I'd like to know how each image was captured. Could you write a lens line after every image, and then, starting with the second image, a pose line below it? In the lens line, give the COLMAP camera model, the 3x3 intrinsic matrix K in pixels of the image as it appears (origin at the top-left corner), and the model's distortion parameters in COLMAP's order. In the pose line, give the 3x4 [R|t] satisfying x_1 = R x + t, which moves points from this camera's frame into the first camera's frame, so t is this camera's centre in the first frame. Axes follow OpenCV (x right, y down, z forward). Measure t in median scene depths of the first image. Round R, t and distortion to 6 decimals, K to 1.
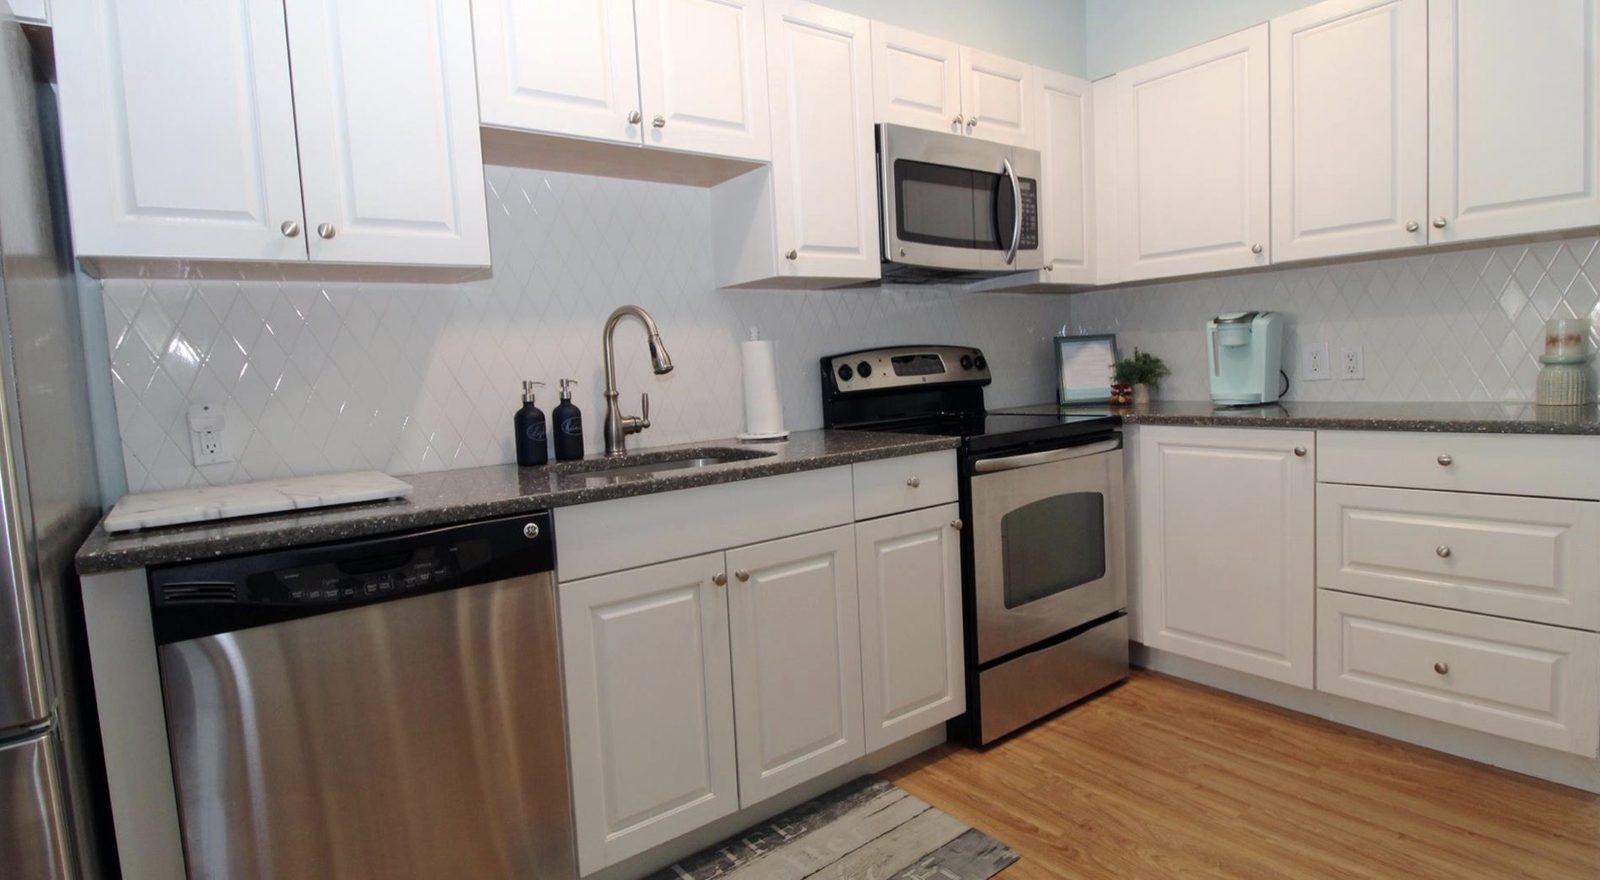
lens RADIAL K [[826.9, 0, 800.0], [0, 826.9, 440.0], [0, 0, 1]] dist [0.029226, -0.029935]
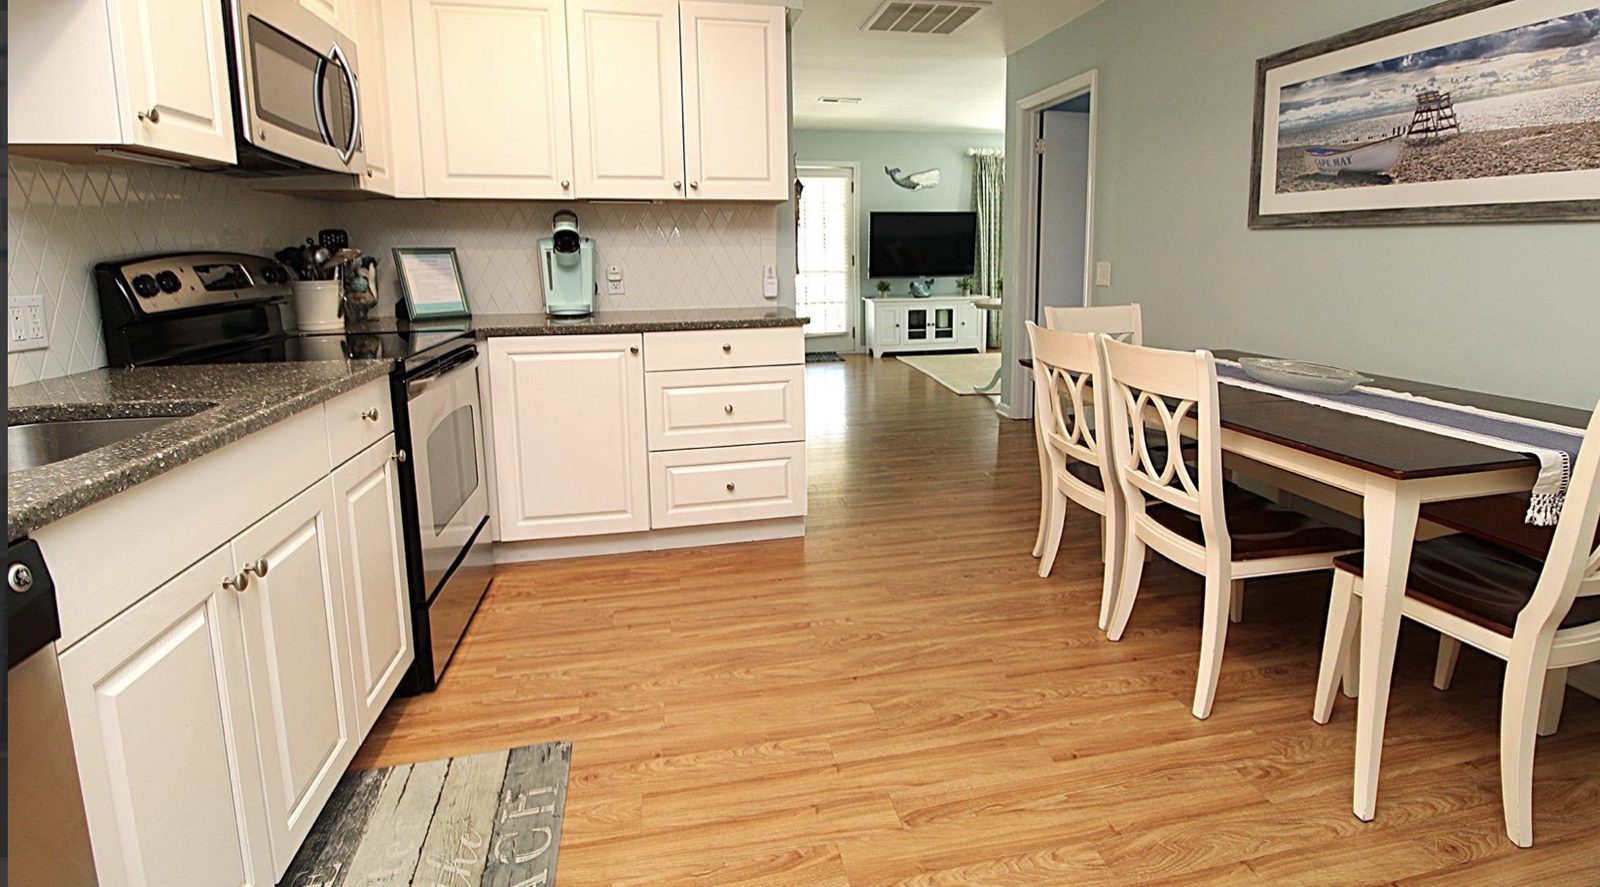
lens RADIAL K [[783.2, 0, 848.7], [0, 783.2, 367.2], [0, 0, 1]] dist [0.001608, 0.000546]
pose [[0.405121, -0.088187, 0.910000, -0.382814], [0.071317, 0.995353, 0.064709, -0.014286], [-0.911477, 0.038683, 0.409528, 0.205734]]
